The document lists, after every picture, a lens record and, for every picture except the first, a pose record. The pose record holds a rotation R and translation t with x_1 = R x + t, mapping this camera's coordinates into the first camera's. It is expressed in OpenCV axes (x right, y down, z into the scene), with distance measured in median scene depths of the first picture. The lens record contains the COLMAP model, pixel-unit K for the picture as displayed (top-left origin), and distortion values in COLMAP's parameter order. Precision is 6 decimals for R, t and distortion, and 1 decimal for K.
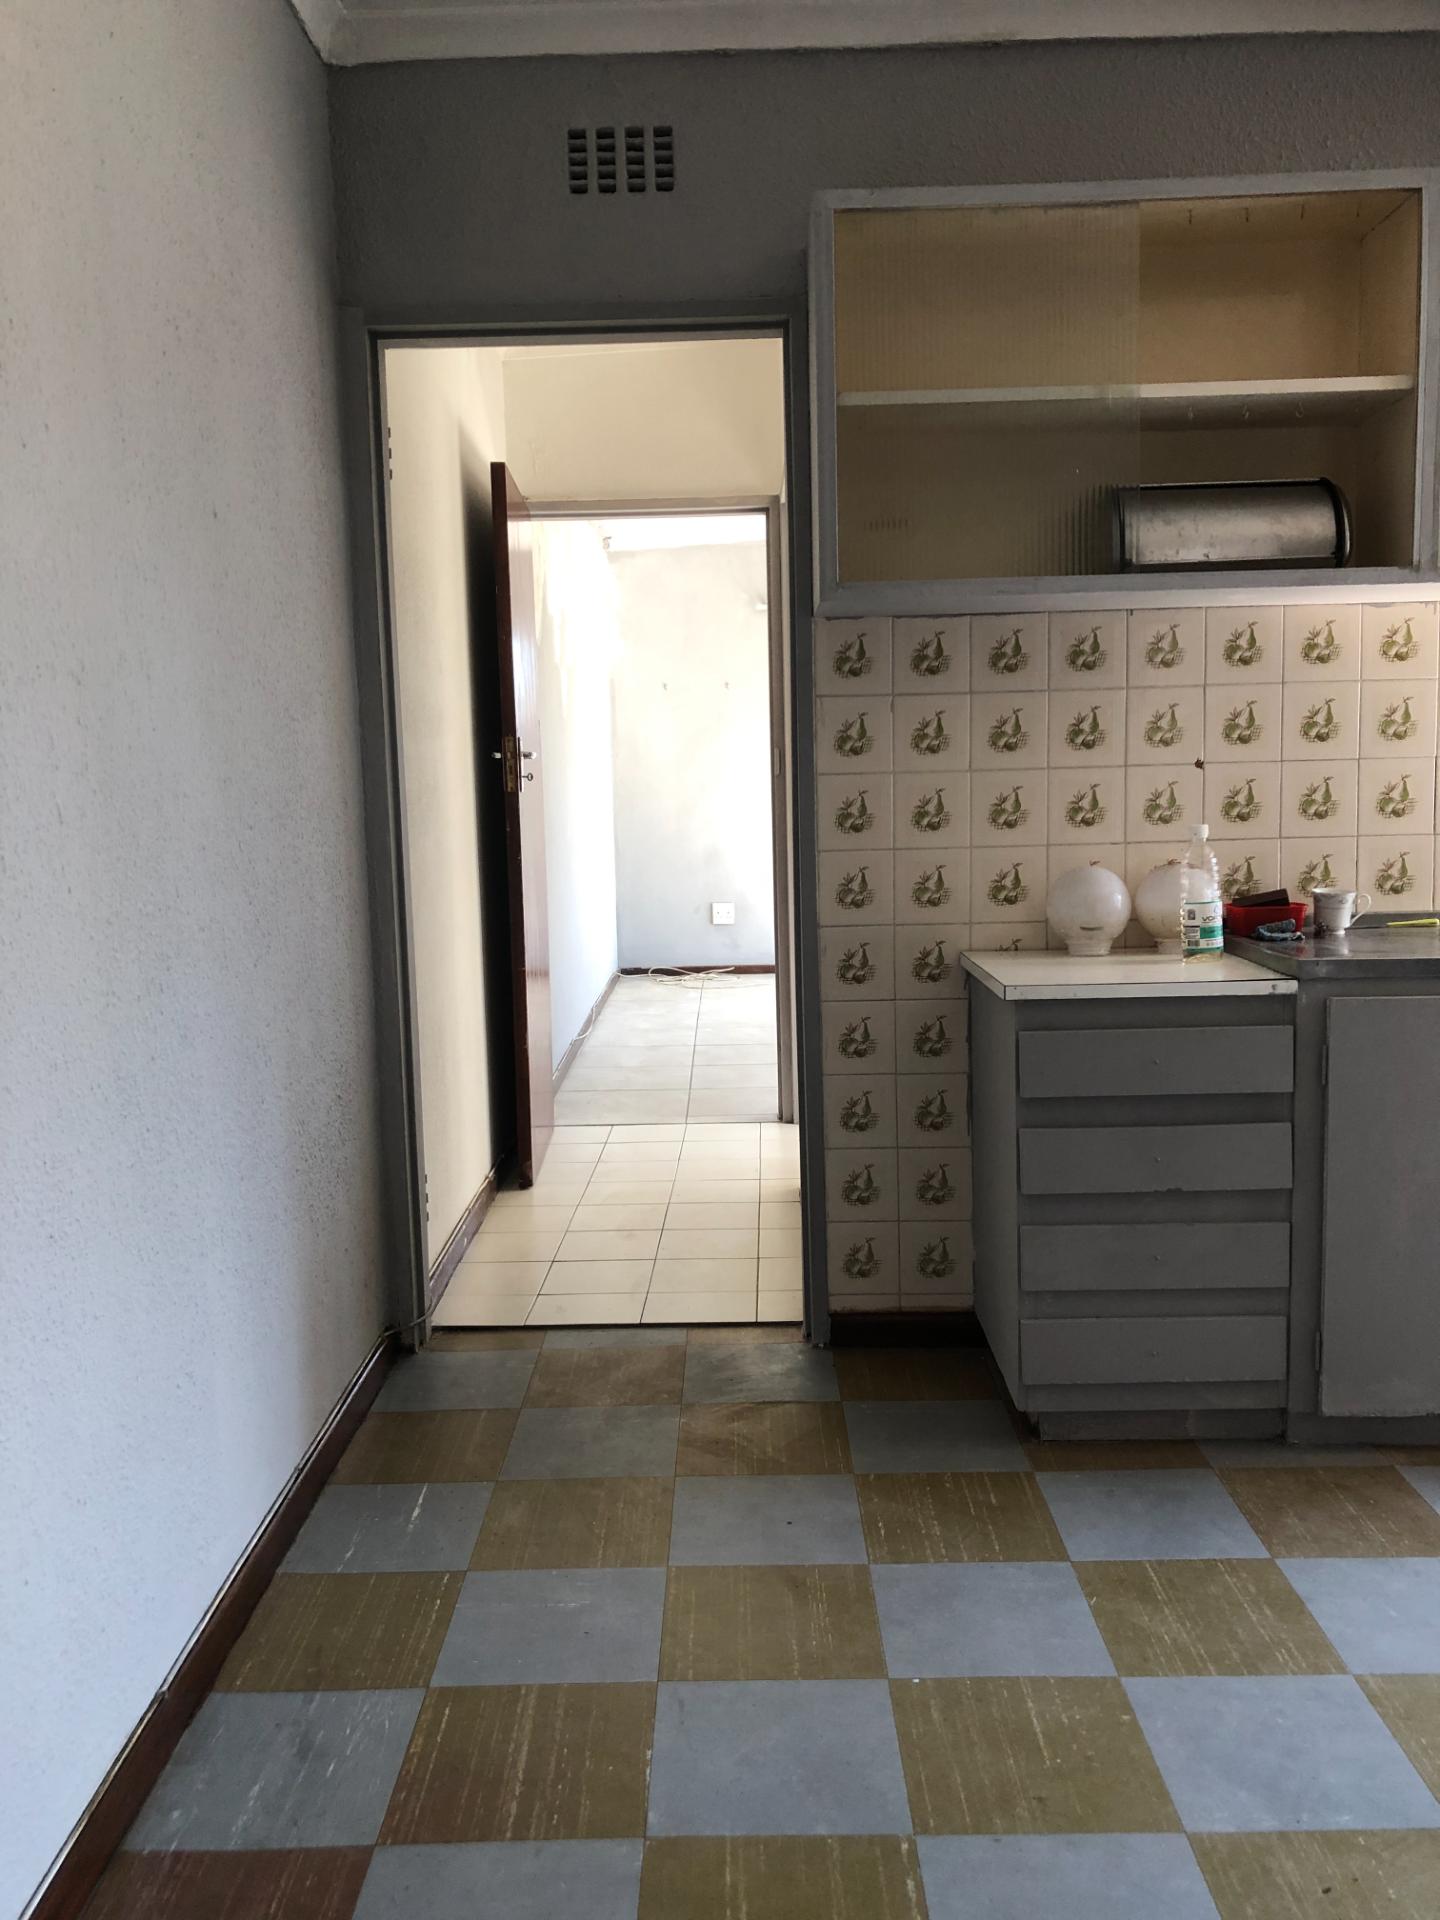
lens RADIAL K [[1538.6, 0, 720.0], [0, 1538.6, 960.0], [0, 0, 1]] dist [0.014542, -0.010962]
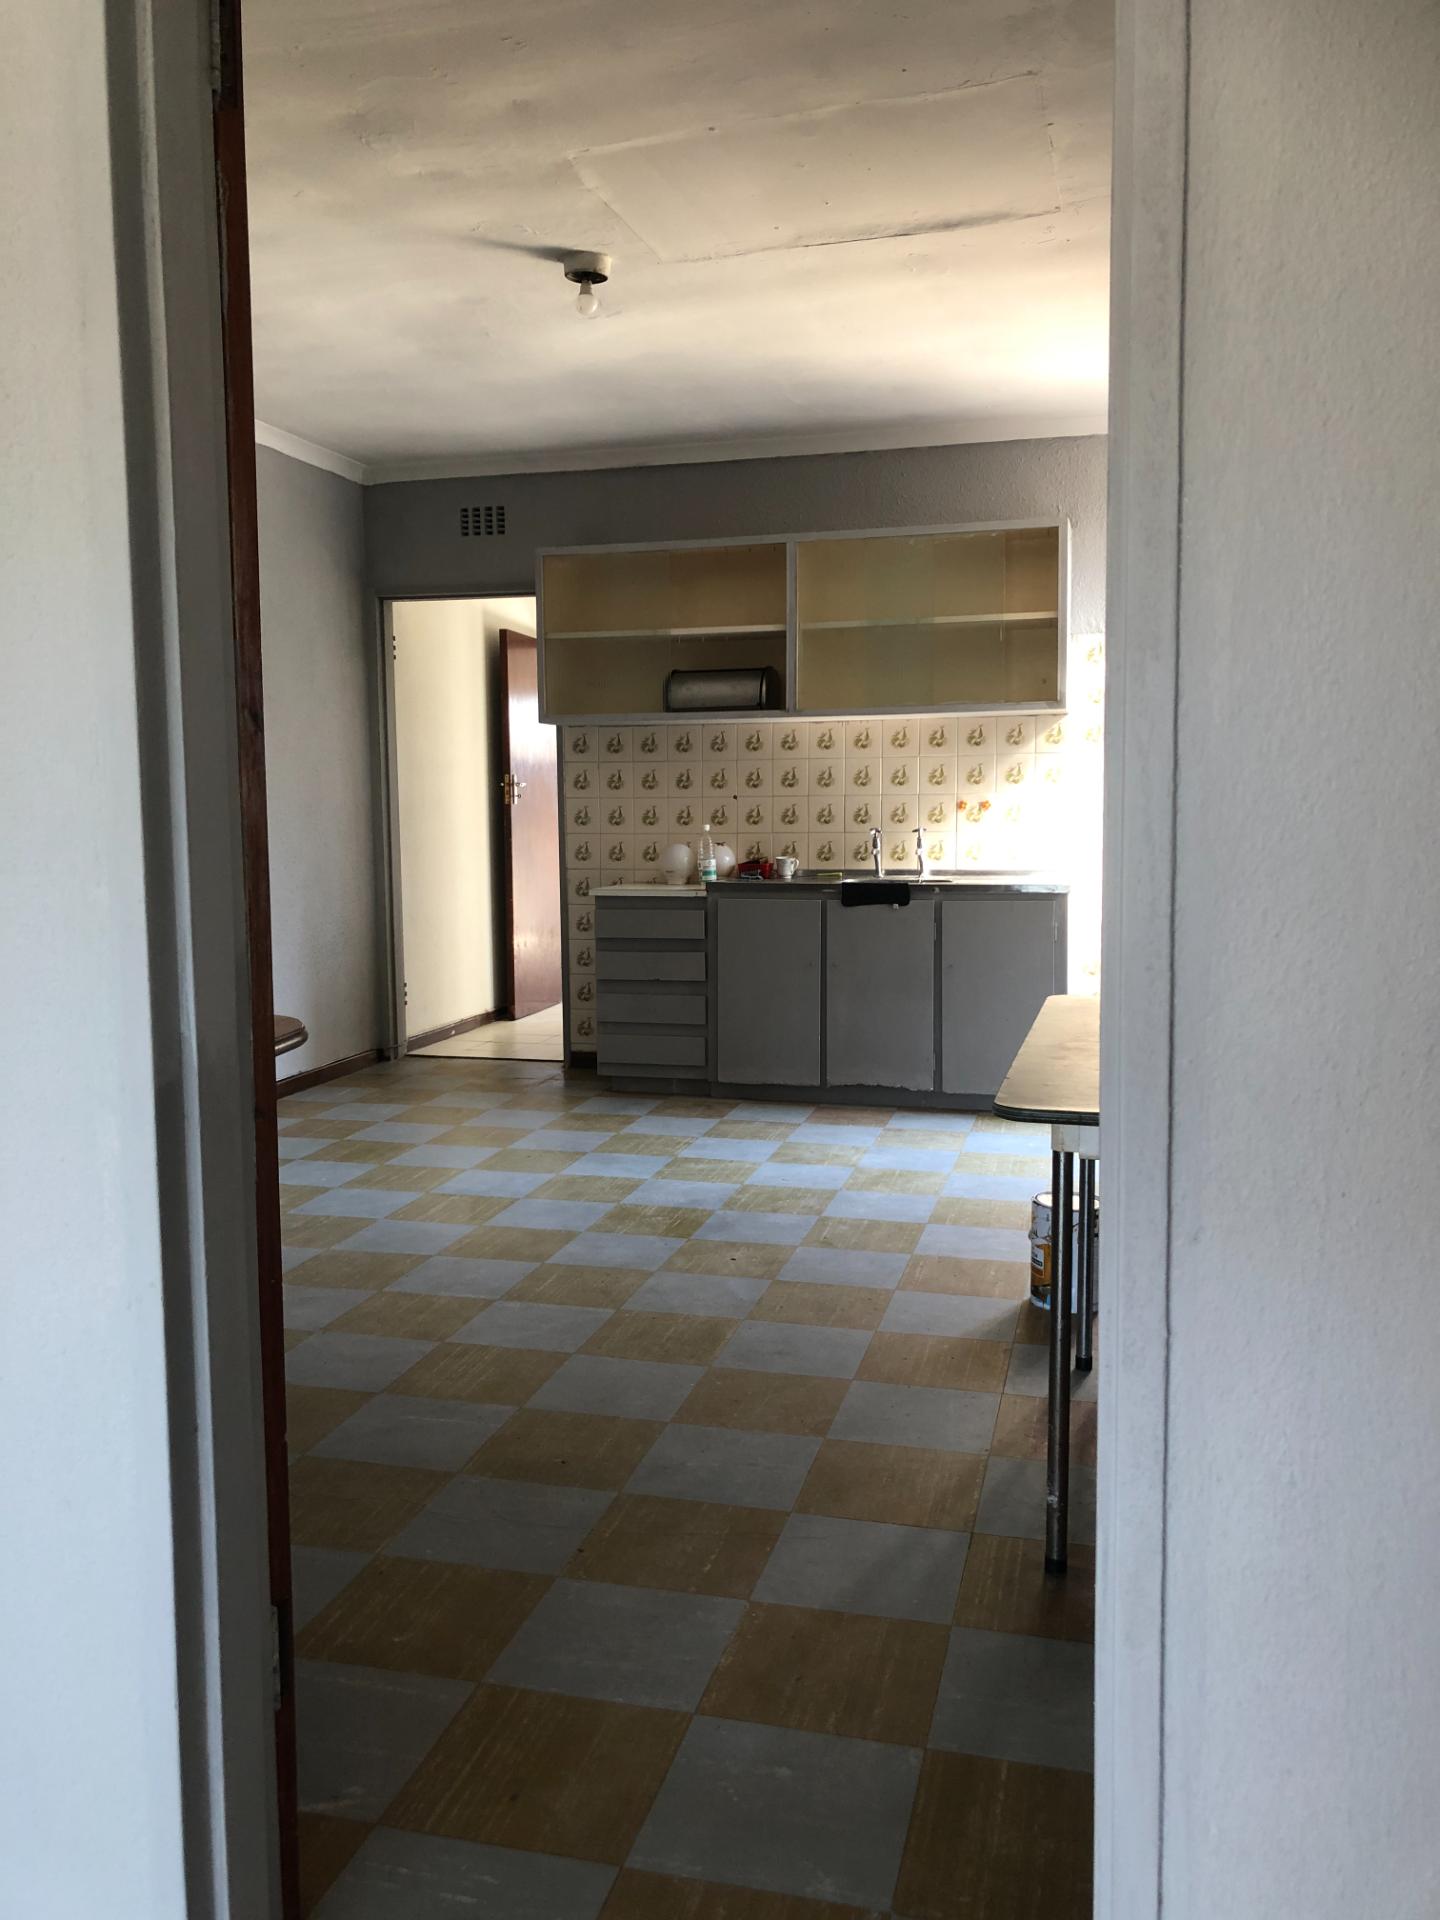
lens RADIAL K [[1570.6, 0, 731.1], [0, 1570.6, 990.6], [0, 0, 1]] dist [0.076769, -0.173258]
pose [[0.970028, 0.046146, -0.238571, 0.855232], [-0.044040, 0.998929, 0.014156, 0.111102], [0.238969, -0.003225, 0.971022, -1.127706]]
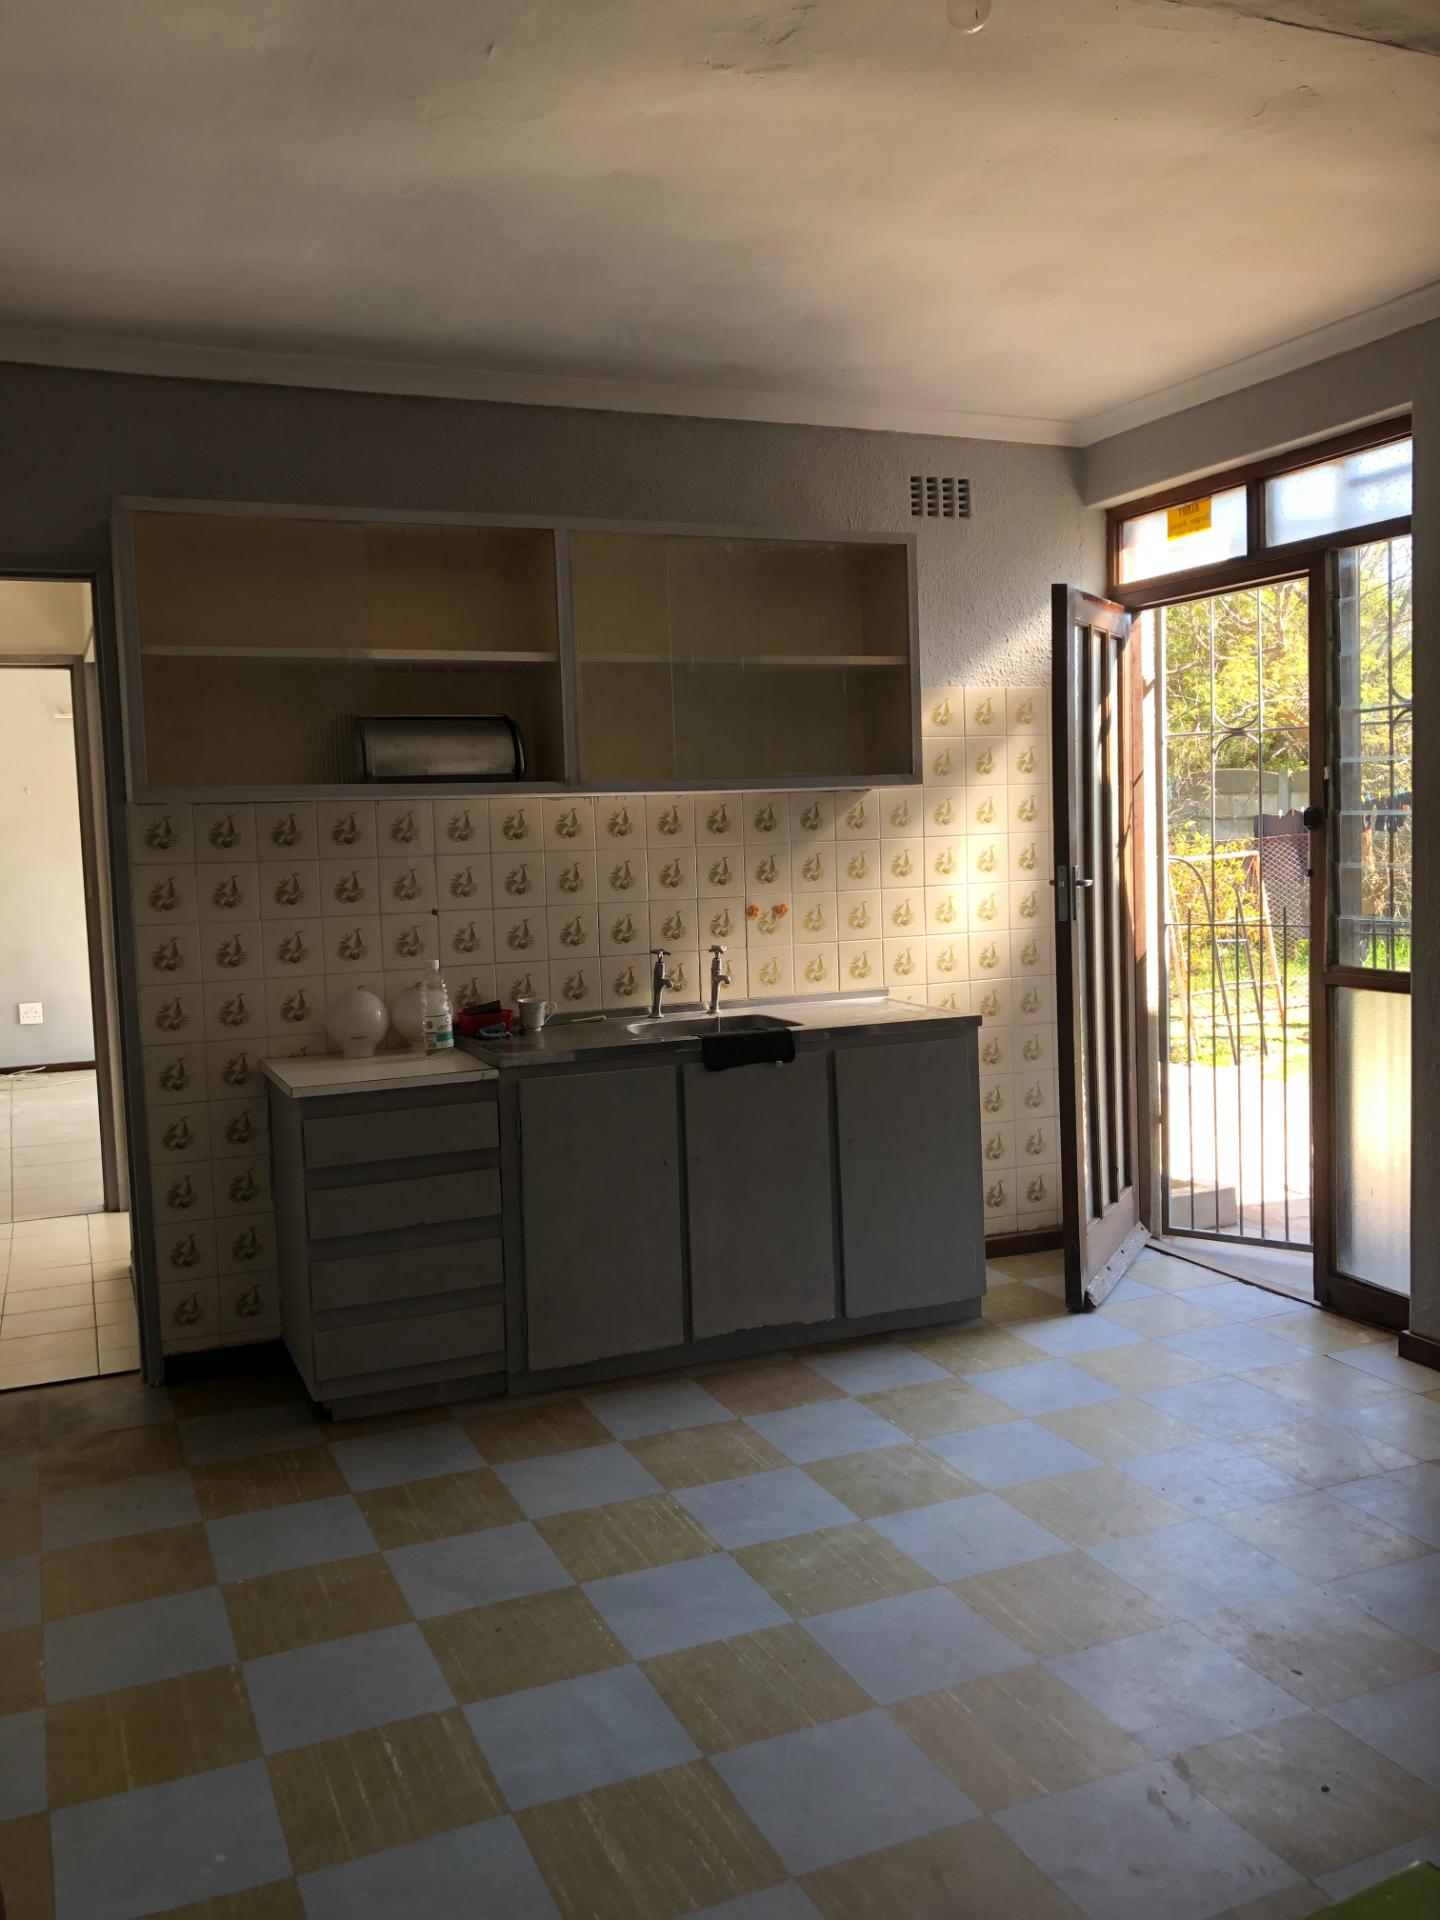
lens RADIAL K [[1538.6, 0, 720.0], [0, 1538.6, 960.0], [0, 0, 1]] dist [0.014542, -0.010962]
pose [[0.907408, -0.035235, 0.418770, -0.032571], [0.053779, 0.998022, -0.032557, -0.027422], [-0.416795, 0.052064, 0.907509, -0.350726]]
